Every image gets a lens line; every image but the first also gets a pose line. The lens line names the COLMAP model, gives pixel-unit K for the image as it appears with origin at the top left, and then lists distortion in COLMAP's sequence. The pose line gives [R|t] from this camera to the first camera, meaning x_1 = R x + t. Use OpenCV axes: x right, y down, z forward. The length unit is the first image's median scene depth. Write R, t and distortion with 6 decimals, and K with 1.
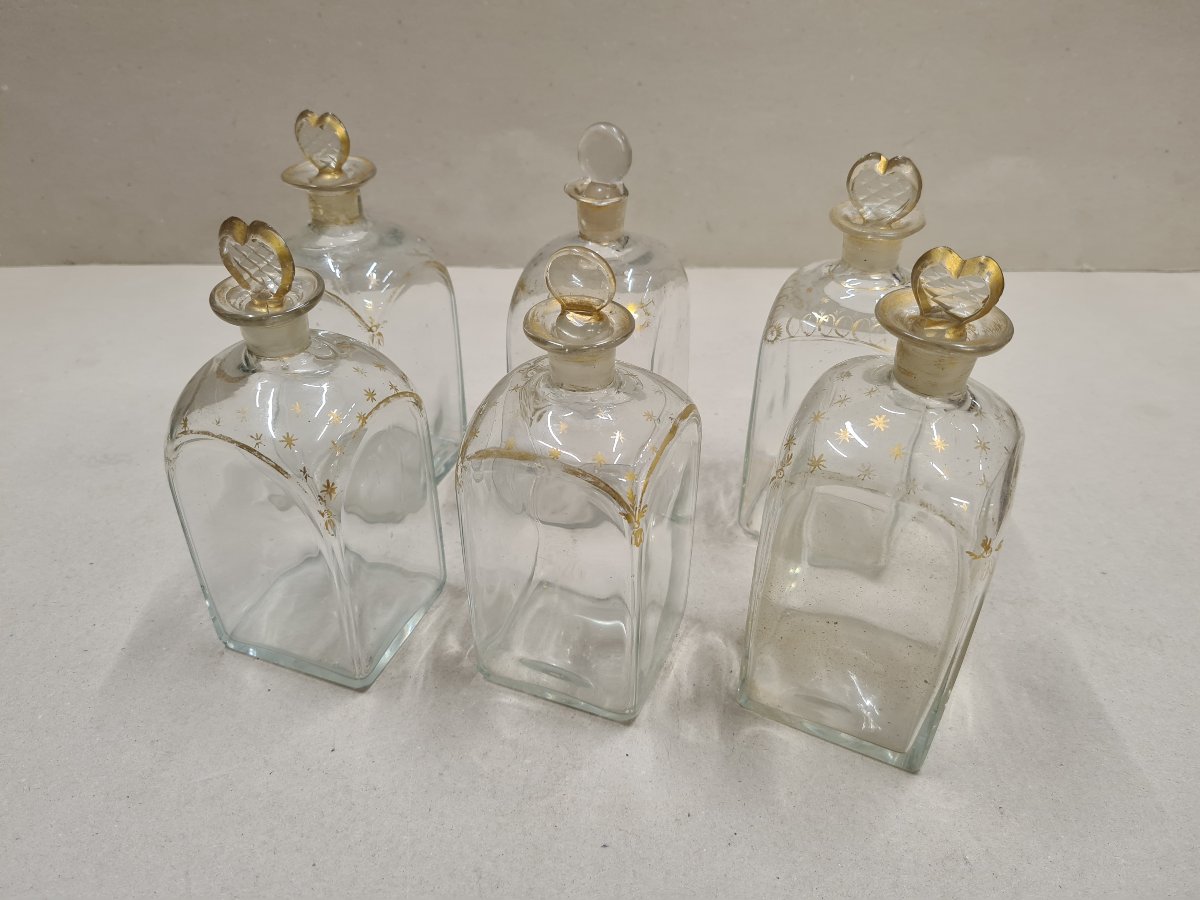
lens RADIAL K [[922.1, 0, 600.0], [0, 922.1, 450.0], [0, 0, 1]] dist [0.005175, -0.006033]
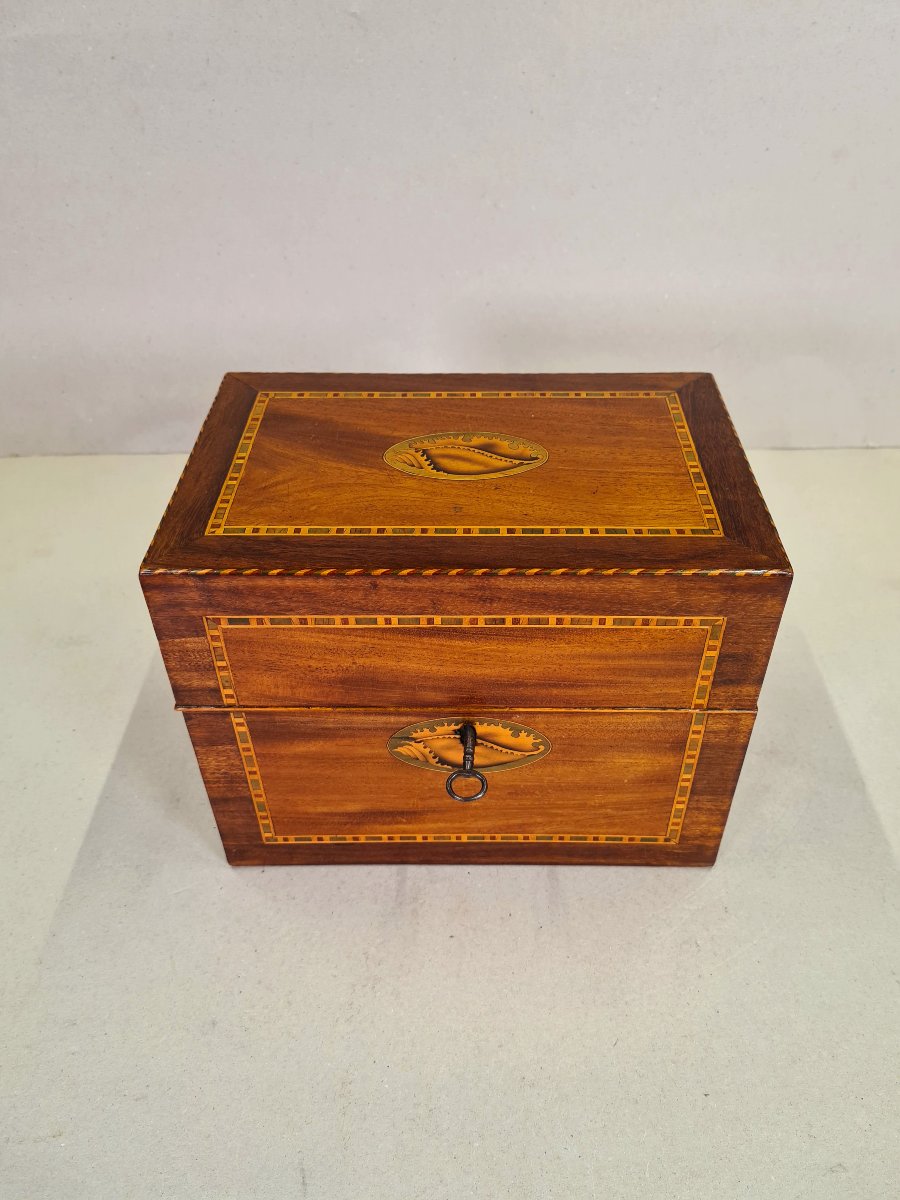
lens RADIAL K [[922.1, 0, 468.8], [0, 922.1, 596.1], [0, 0, 1]] dist [0.005175, -0.006033]
pose [[0.999791, -0.013554, -0.015287, 0.058653], [0.014735, 0.996689, 0.079963, -0.215442], [0.014153, -0.080172, 0.996681, -0.397174]]
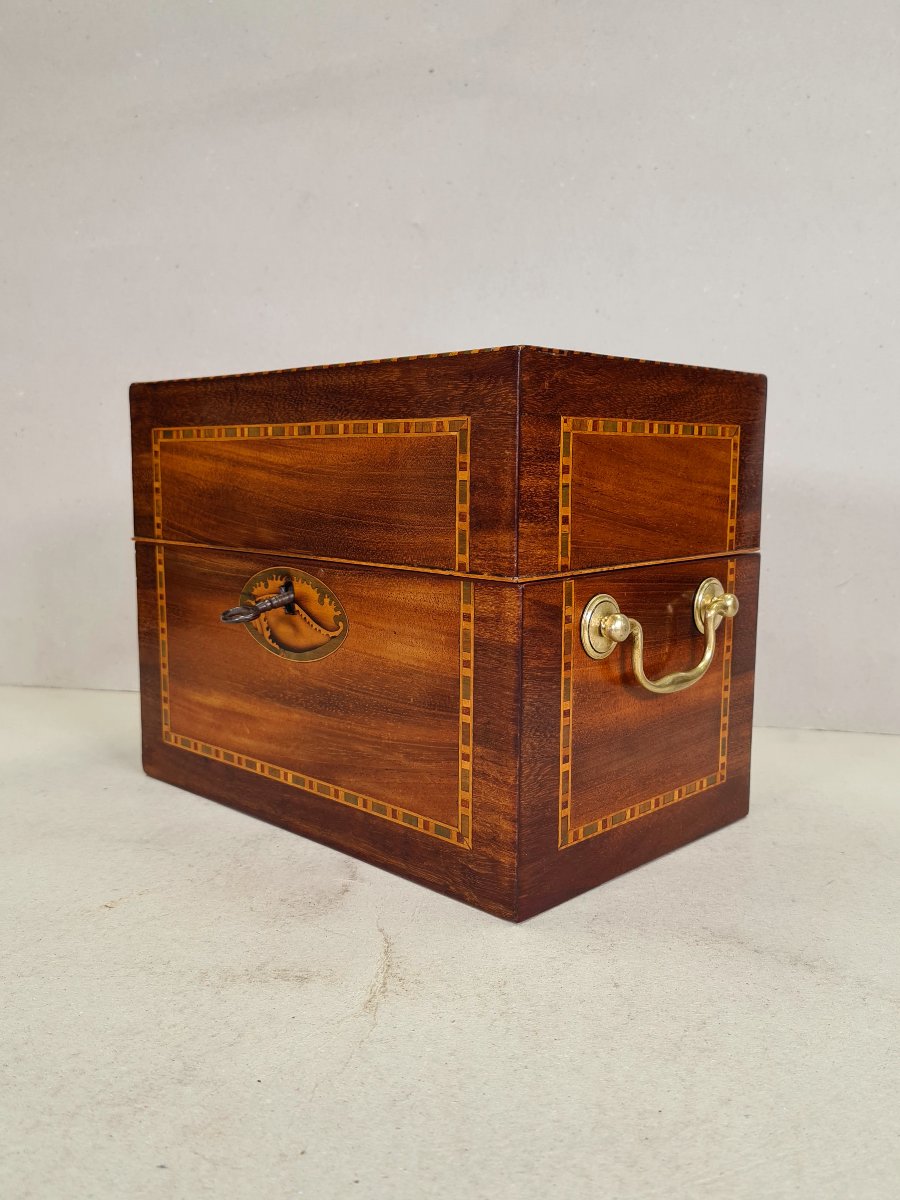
lens RADIAL K [[1044.3, 0, 450.0], [0, 1044.3, 600.0], [0, 0, 1]] dist [0.000398, -0.000945]
pose [[0.720969, 0.082349, -0.688057, 1.058774], [-0.399687, 0.860529, -0.315815, 0.393131], [0.566086, 0.502701, 0.653329, 0.077408]]
